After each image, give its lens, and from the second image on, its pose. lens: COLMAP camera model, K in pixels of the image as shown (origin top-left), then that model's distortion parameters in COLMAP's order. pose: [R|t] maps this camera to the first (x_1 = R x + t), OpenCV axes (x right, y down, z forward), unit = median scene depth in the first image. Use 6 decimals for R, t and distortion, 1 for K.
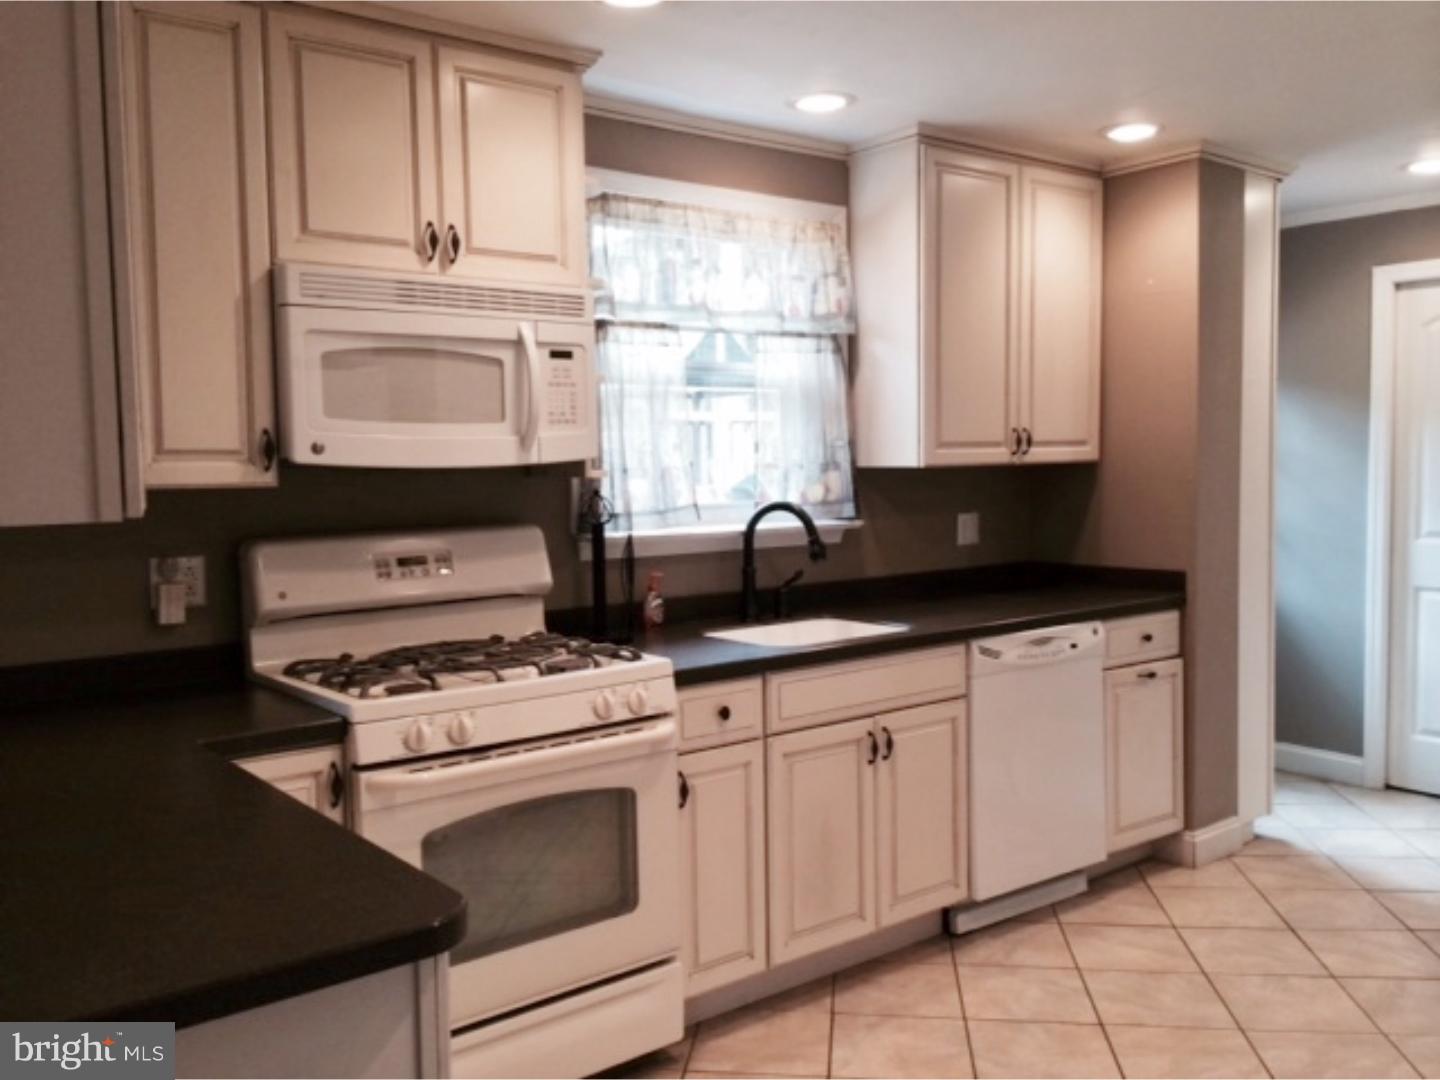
lens RADIAL K [[1266.5, 0, 683.1], [0, 1266.5, 541.2], [0, 0, 1]] dist [0.075481, -0.093297]
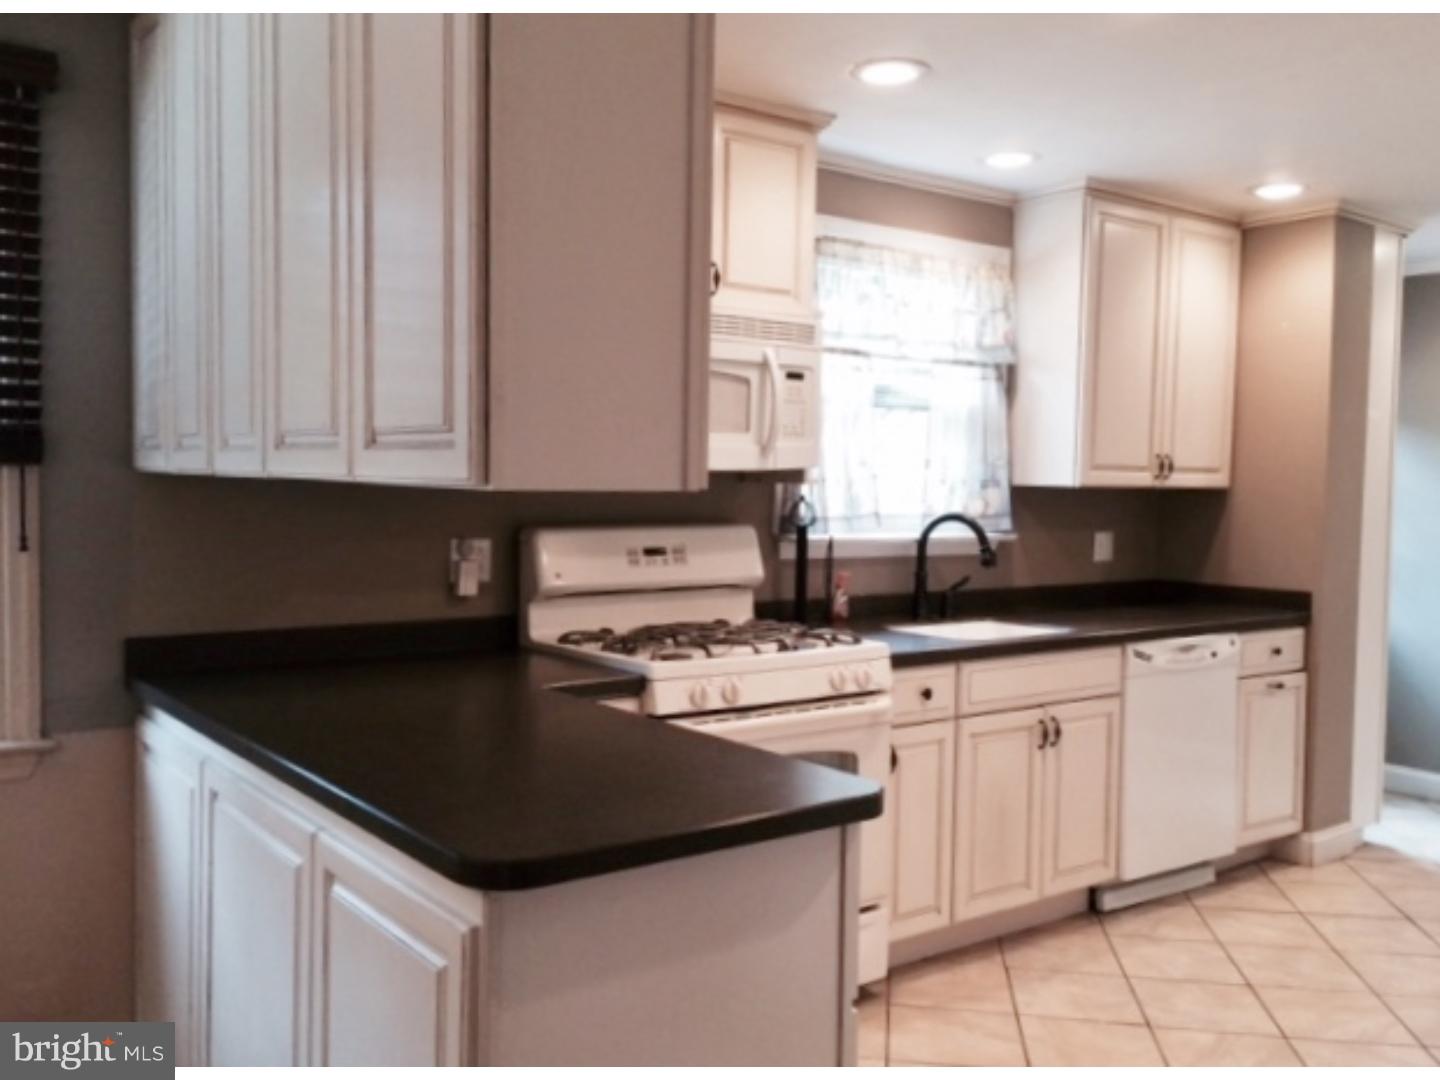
lens RADIAL K [[1266.5, 0, 716.8], [0, 1266.5, 536.2], [0, 0, 1]] dist [0.075481, -0.093297]
pose [[0.999170, 0.035599, -0.019792, -0.111488], [-0.035953, 0.999194, -0.017832, 0.016853], [0.019141, 0.018529, 0.999645, -0.119143]]
